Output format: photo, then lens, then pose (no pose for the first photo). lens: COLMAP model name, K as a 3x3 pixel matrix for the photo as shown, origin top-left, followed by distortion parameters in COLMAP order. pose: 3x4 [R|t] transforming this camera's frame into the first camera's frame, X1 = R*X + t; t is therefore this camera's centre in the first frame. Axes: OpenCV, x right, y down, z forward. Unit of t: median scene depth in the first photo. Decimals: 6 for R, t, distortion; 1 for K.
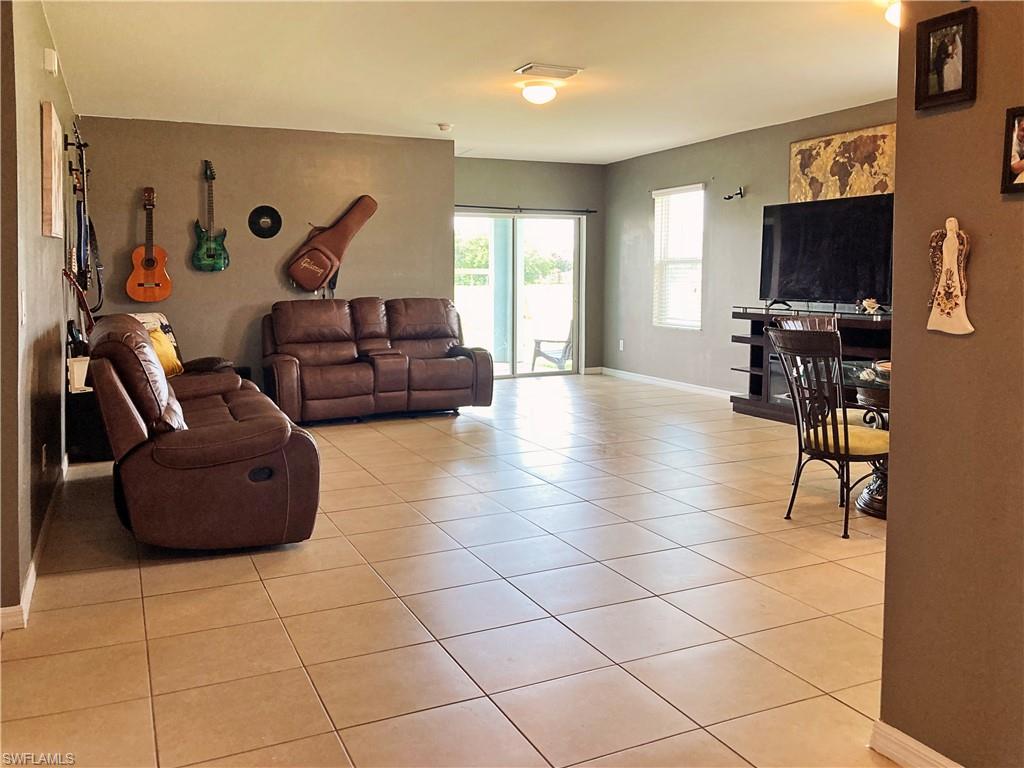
lens RADIAL K [[841.1, 0, 510.8], [0, 841.1, 397.1], [0, 0, 1]] dist [0.005901, -0.065197]
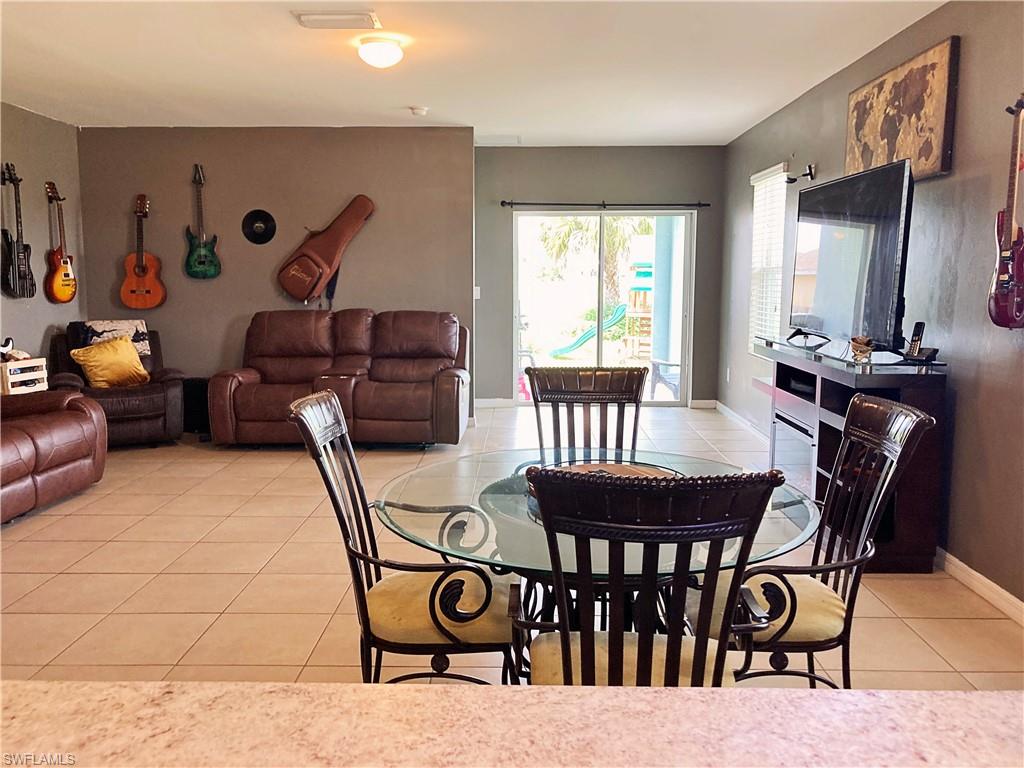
lens RADIAL K [[831.3, 0, 512.0], [0, 831.3, 384.0], [0, 0, 1]] dist [-0.000482, 0.003106]
pose [[0.896307, 0.065028, -0.438640, 0.383407], [-0.070518, 0.997503, 0.003785, -0.055726], [0.437791, 0.027539, 0.898655, 0.289888]]
